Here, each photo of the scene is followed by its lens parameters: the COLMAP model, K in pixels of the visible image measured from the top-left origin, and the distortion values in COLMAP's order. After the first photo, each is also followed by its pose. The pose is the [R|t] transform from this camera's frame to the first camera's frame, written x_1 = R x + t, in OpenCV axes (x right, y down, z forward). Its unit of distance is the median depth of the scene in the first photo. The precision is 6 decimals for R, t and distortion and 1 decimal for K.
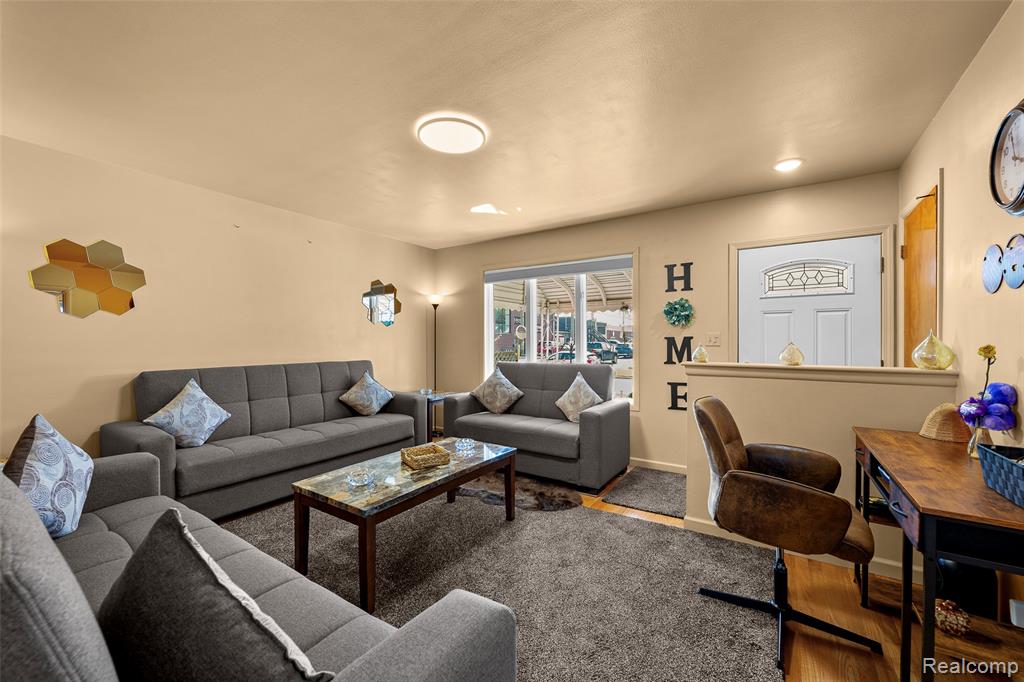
lens RADIAL K [[400.0, 0, 510.7], [0, 400.0, 343.7], [0, 0, 1]] dist [-0.000327, -0.000021]
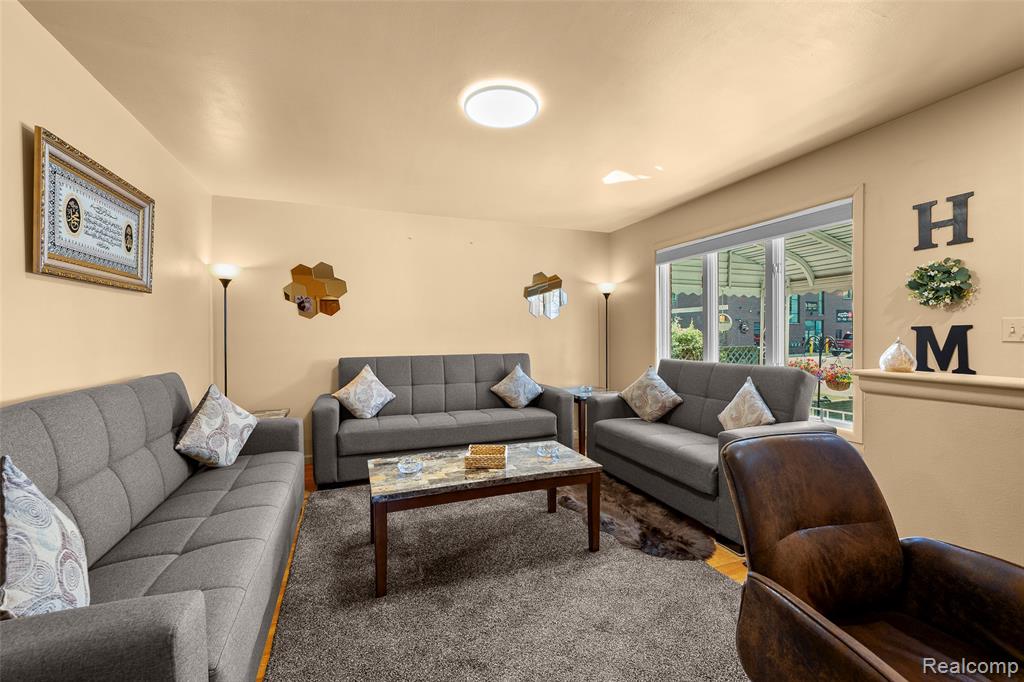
lens RADIAL K [[416.0, 0, 512.0], [0, 416.0, 341.0], [0, 0, 1]] dist [-0.000166, 0.000069]
pose [[0.815128, 0.007085, -0.579238, 0.266395], [-0.000240, 0.999929, 0.011894, -0.002410], [0.579281, -0.009556, 0.815072, 0.152996]]
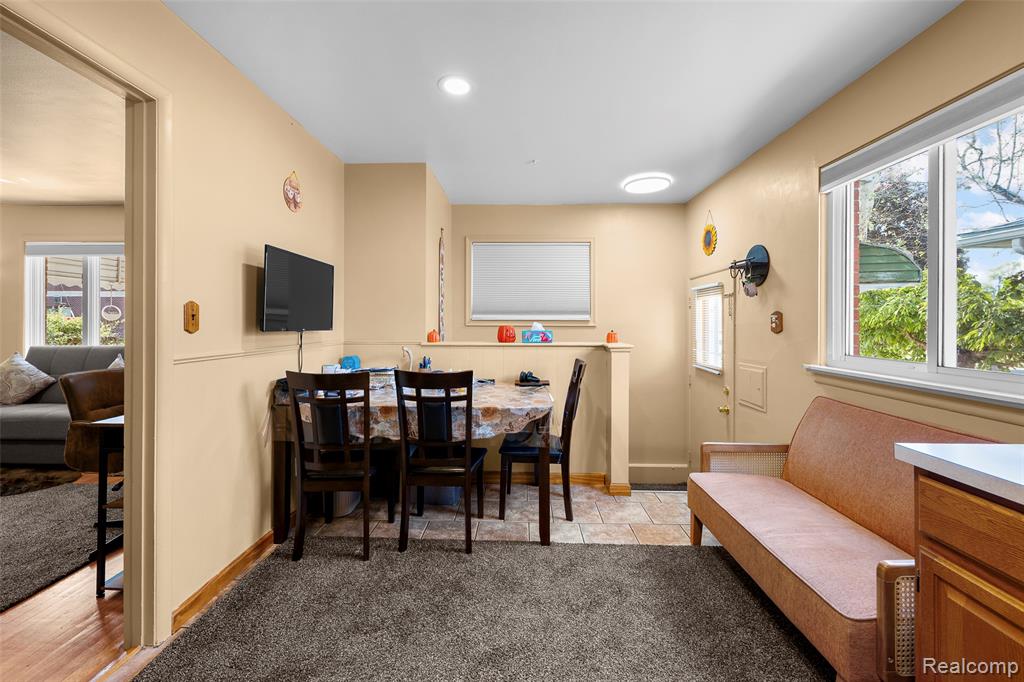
lens RADIAL K [[402.1, 0, 496.7], [0, 402.1, 320.8], [0, 0, 1]] dist [0.001332, 0.000227]
pose [[0.841896, 0.005768, 0.539609, 0.441614], [0.000527, 0.999934, -0.011511, -0.000656], [-0.539639, 0.009975, 0.841837, -0.383708]]
